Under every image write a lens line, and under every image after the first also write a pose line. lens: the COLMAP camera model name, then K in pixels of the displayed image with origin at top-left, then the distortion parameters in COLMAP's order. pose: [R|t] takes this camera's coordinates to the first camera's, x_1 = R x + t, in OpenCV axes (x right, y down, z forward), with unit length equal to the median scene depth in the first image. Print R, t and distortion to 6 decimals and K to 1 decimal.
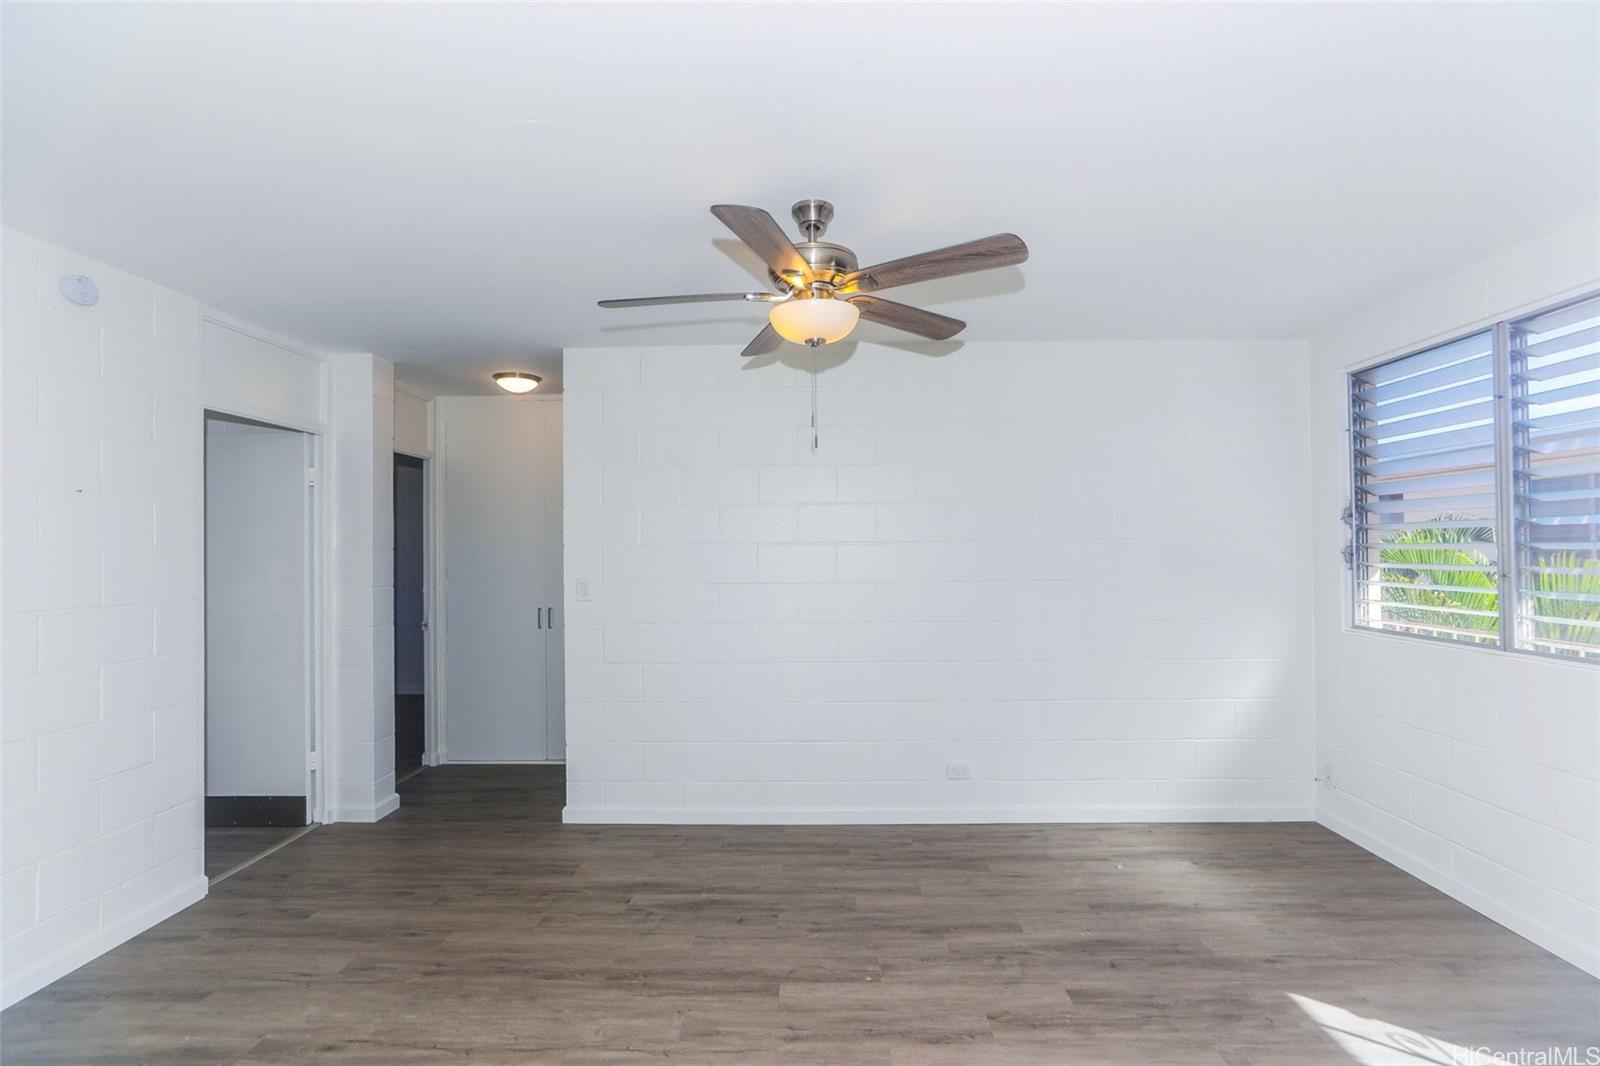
lens RADIAL K [[729.7, 0, 808.8], [0, 729.7, 542.4], [0, 0, 1]] dist [-0.027223, 0.011654]
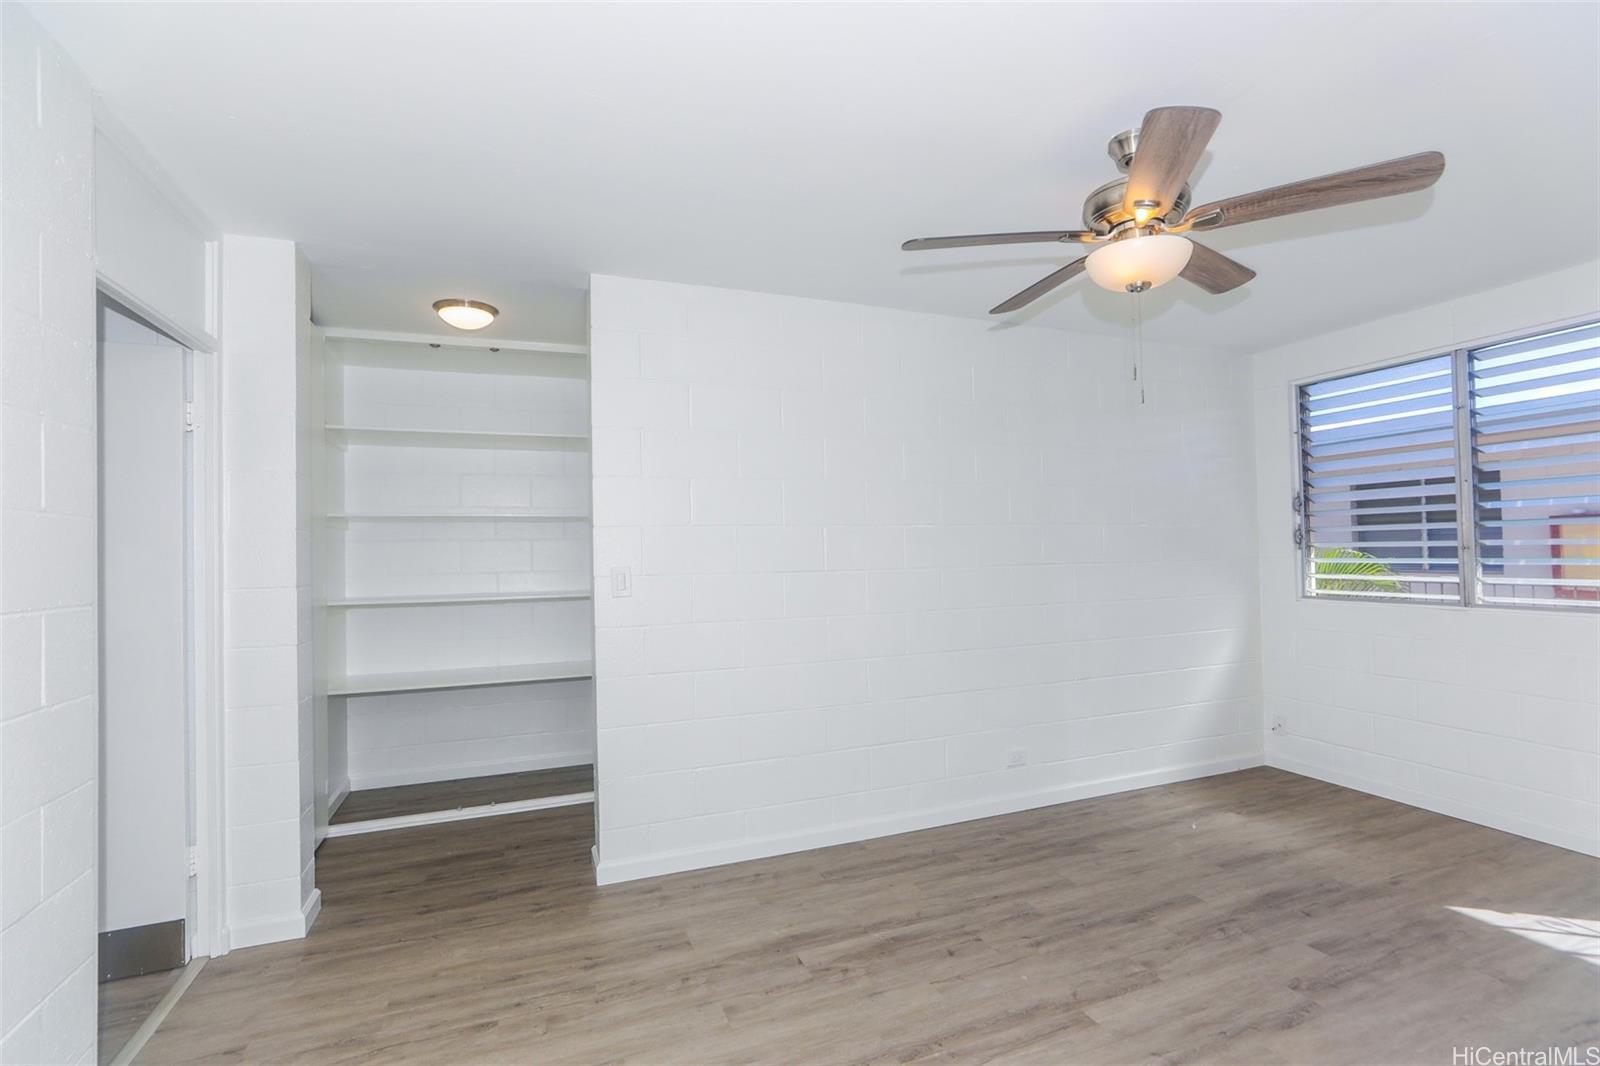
lens RADIAL K [[731.0, 0, 810.8], [0, 731.0, 549.3], [0, 0, 1]] dist [-0.027561, 0.012862]
pose [[0.921140, -0.005911, 0.389186, -0.525654], [0.005506, 0.999983, 0.002156, 0.034821], [-0.389191, 0.000157, 0.921157, 0.244349]]
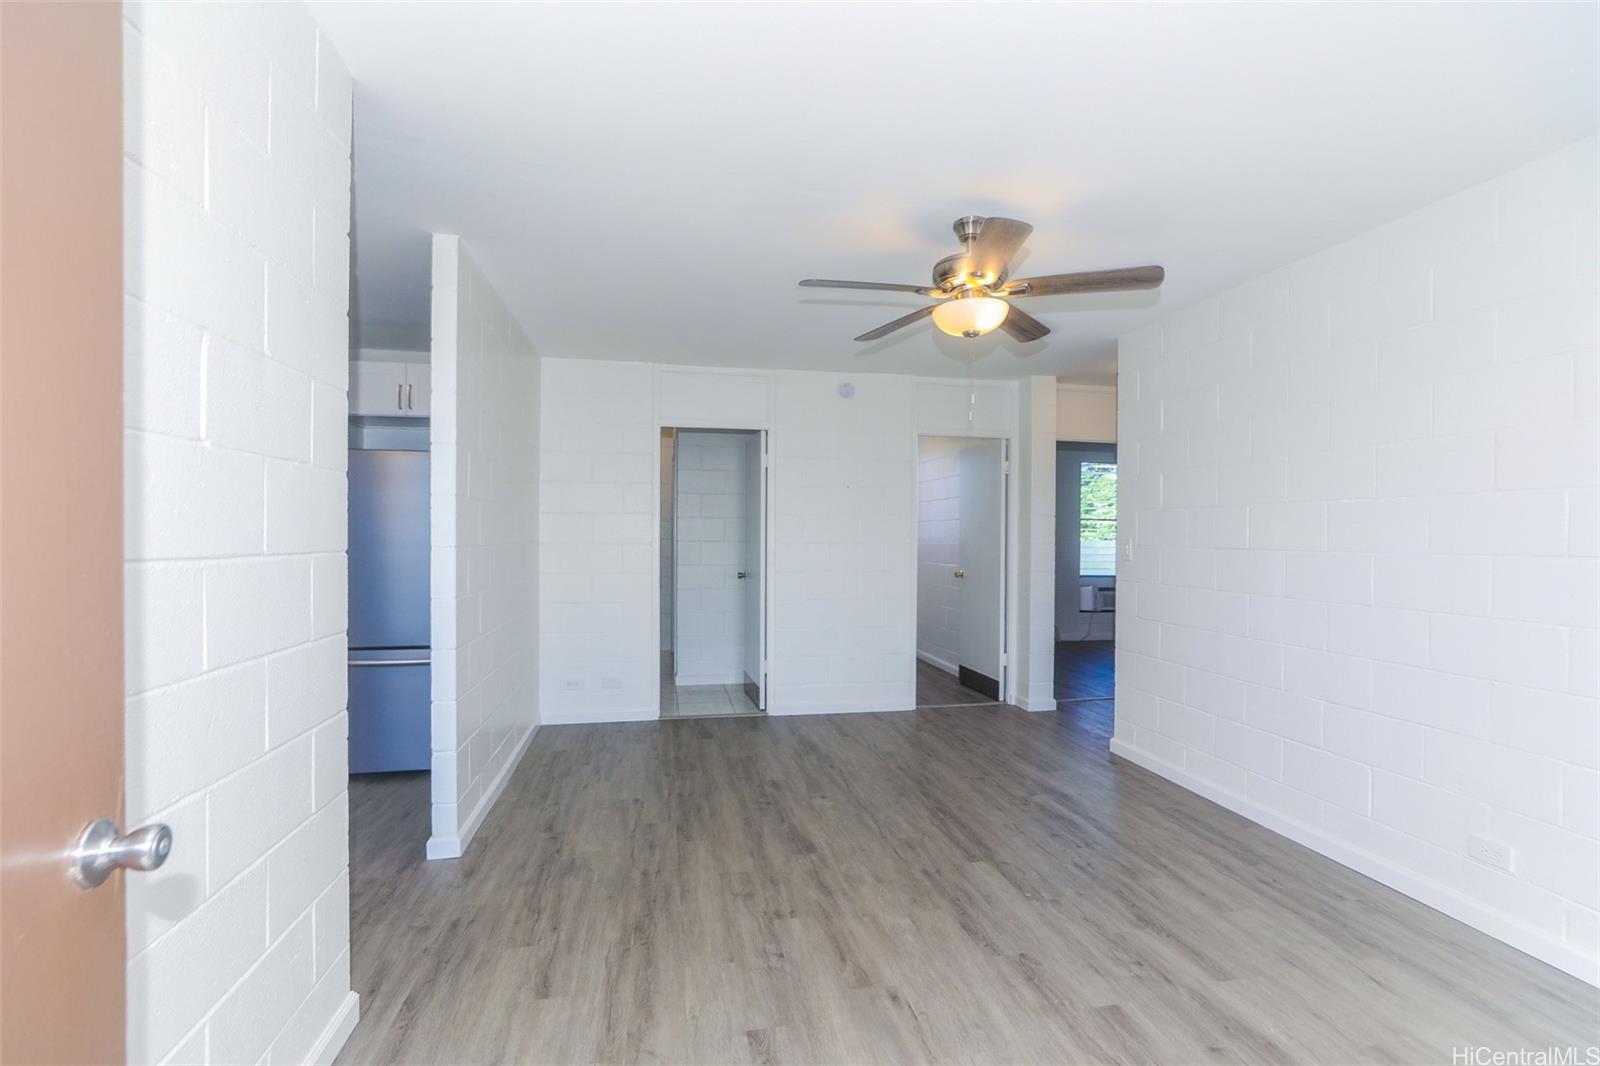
lens RADIAL K [[729.7, 0, 808.8], [0, 729.7, 542.4], [0, 0, 1]] dist [-0.027223, 0.011654]
pose [[0.221856, 0.022010, -0.974831, 0.833622], [0.004449, 0.999712, 0.023584, 0.029671], [0.975069, -0.009569, 0.221695, 0.338125]]
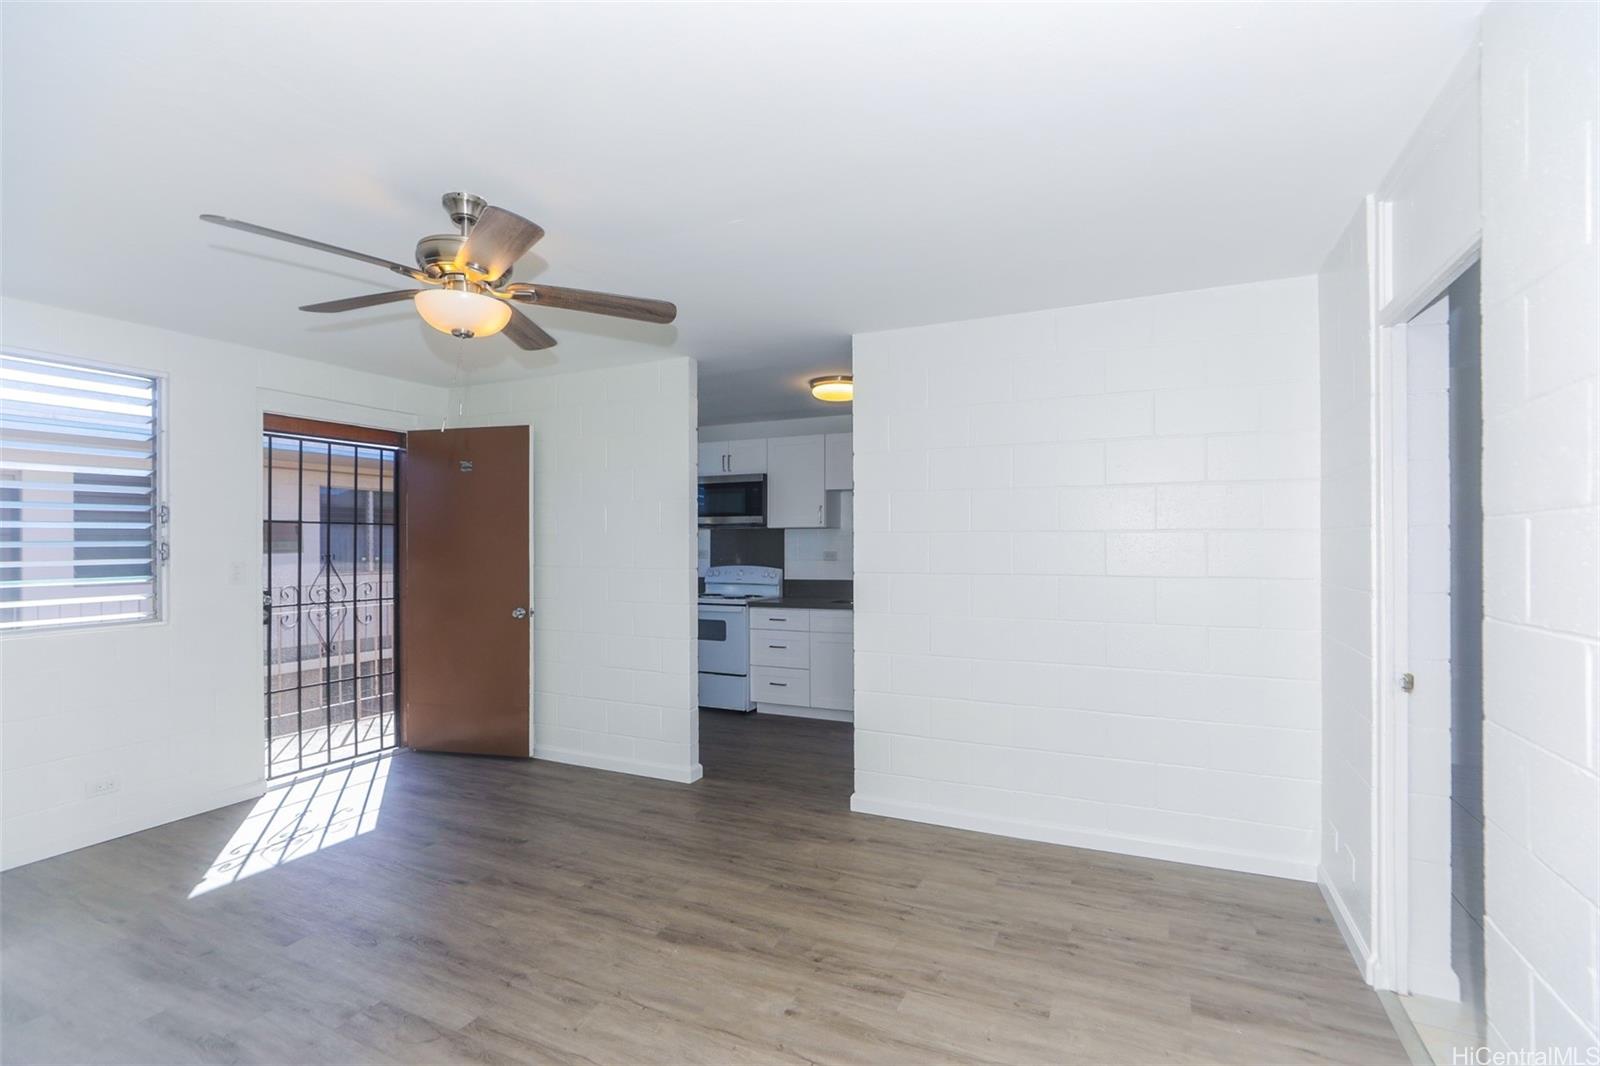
lens RADIAL K [[745.5, 0, 800.0], [0, 745.5, 533.0], [0, 0, 1]] dist [-0.025316, 0.014045]
pose [[-0.908231, 0.019334, 0.418022, -0.619298], [0.009304, 0.999618, -0.026018, 0.025269], [-0.418366, -0.019741, -0.908064, 1.273636]]
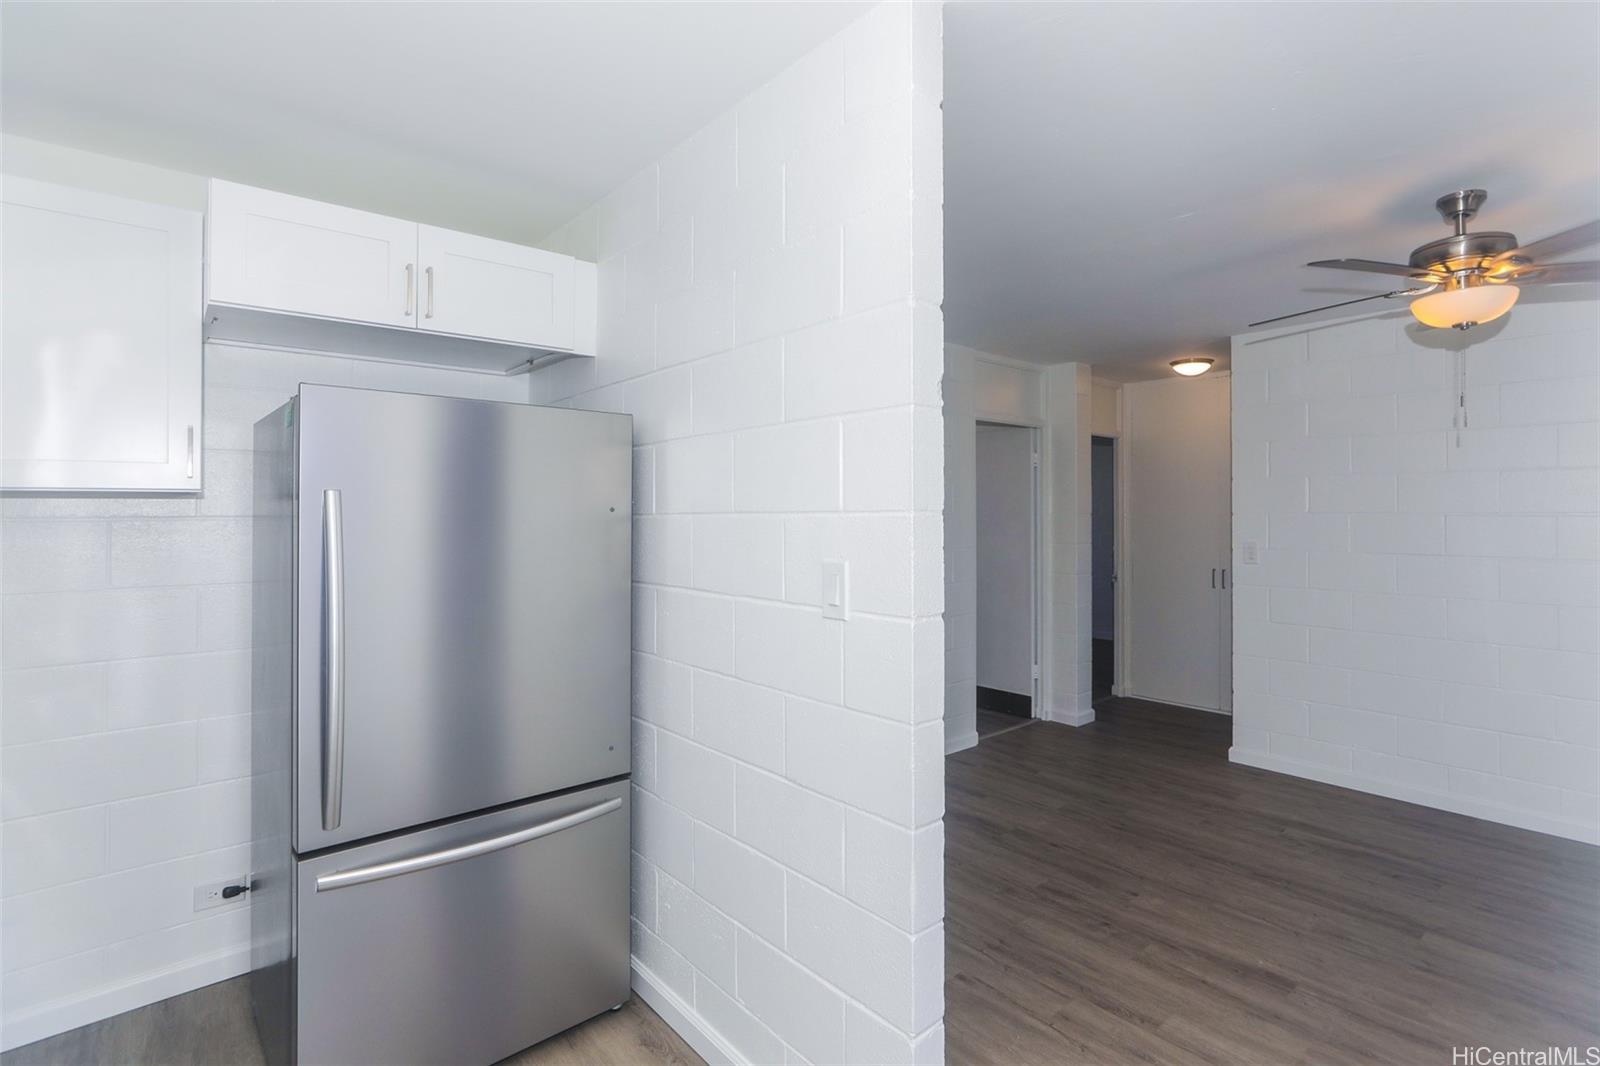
lens RADIAL K [[773.4, 0, 866.2], [0, 773.4, 510.7], [0, 0, 1]] dist [-0.001985, 0.000932]
pose [[0.698907, 0.005864, -0.715188, 0.149508], [0.002504, 0.999940, 0.010645, -0.016961], [0.715208, -0.009230, 0.698851, -0.287479]]
